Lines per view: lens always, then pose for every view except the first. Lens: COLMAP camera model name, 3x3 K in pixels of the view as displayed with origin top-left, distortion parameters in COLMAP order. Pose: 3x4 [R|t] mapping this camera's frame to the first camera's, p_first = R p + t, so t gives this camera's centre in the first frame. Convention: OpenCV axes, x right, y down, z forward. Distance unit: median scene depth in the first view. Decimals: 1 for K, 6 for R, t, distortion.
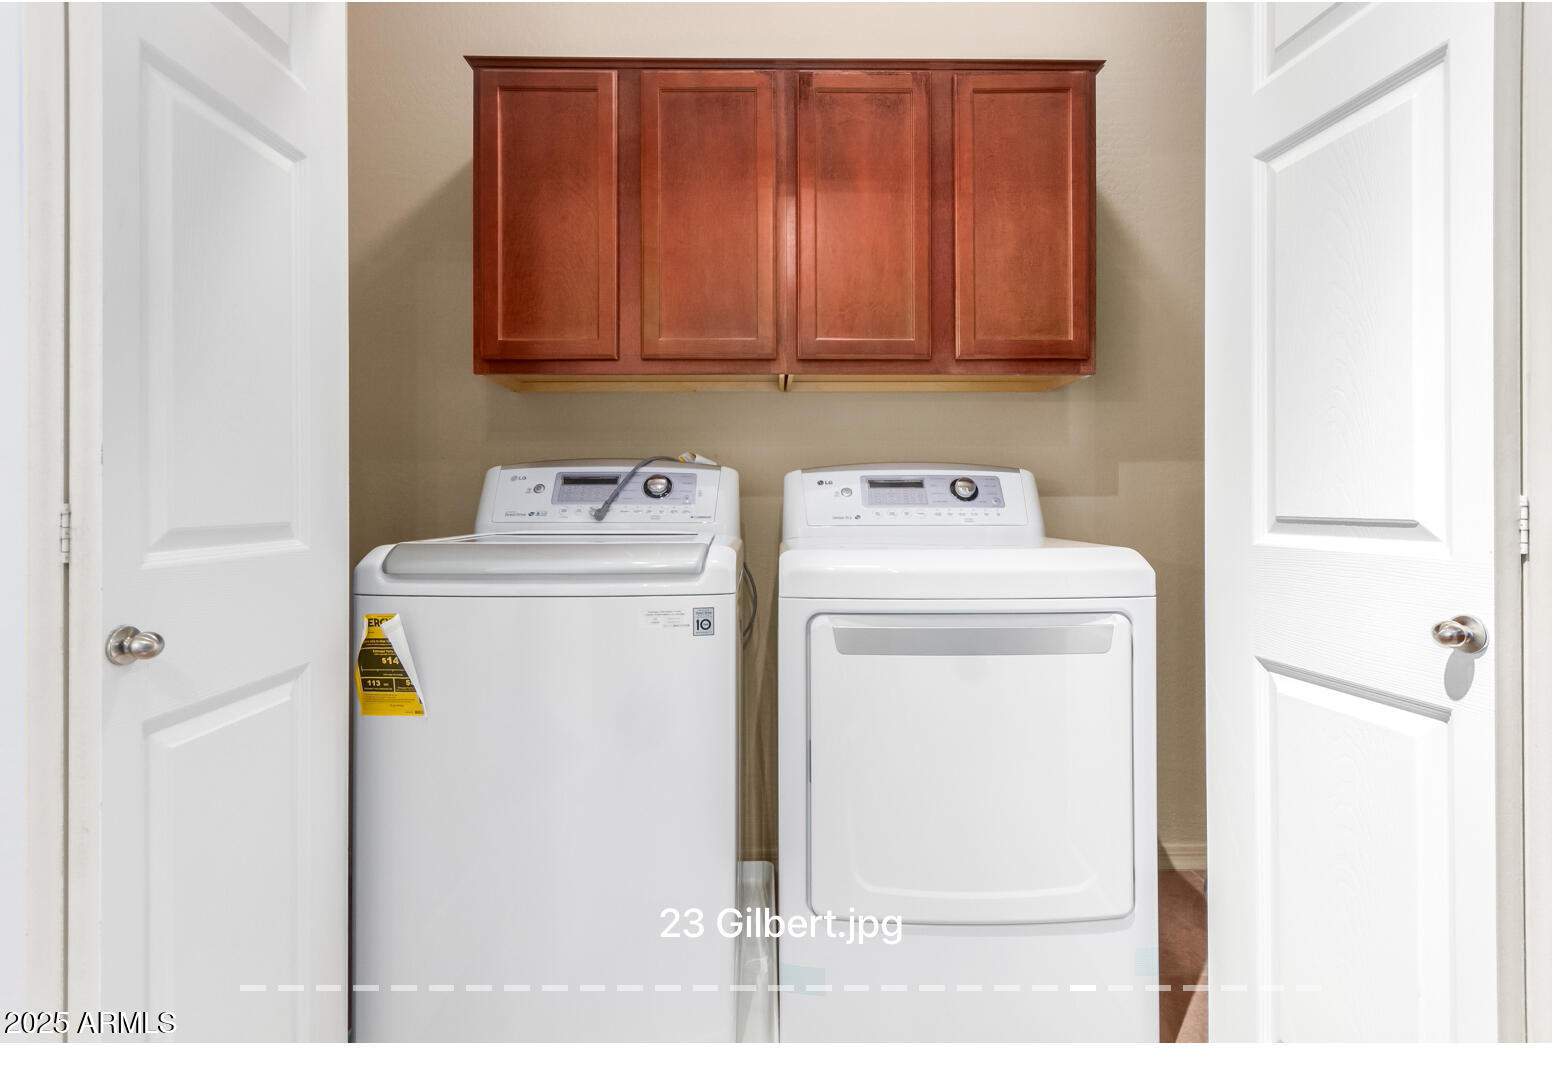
lens RADIAL K [[732.4, 0, 776.5], [0, 732.4, 499.7], [0, 0, 1]] dist [-0.002548, -0.000904]
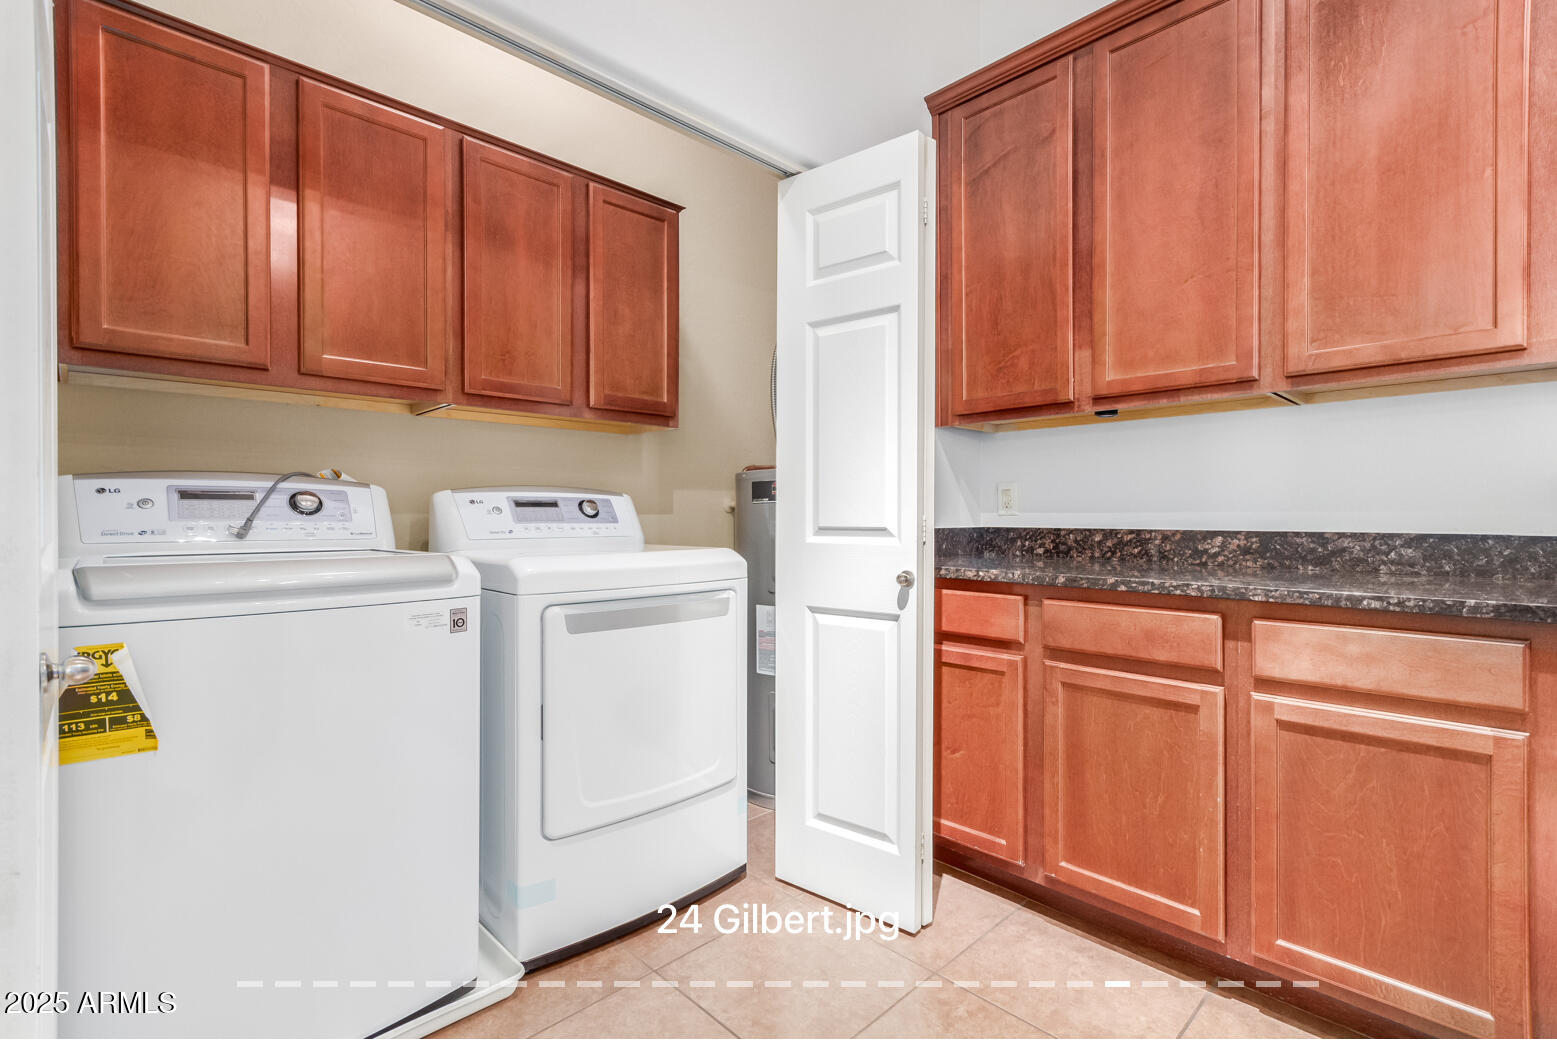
lens RADIAL K [[732.7, 0, 778.5], [0, 732.7, 525.0], [0, 0, 1]] dist [0.000591, 0.000088]
pose [[0.720270, -0.005984, 0.693668, -0.406949], [-0.001421, 0.999948, 0.010102, 0.000469], [-0.693693, -0.008262, 0.720224, -0.150883]]
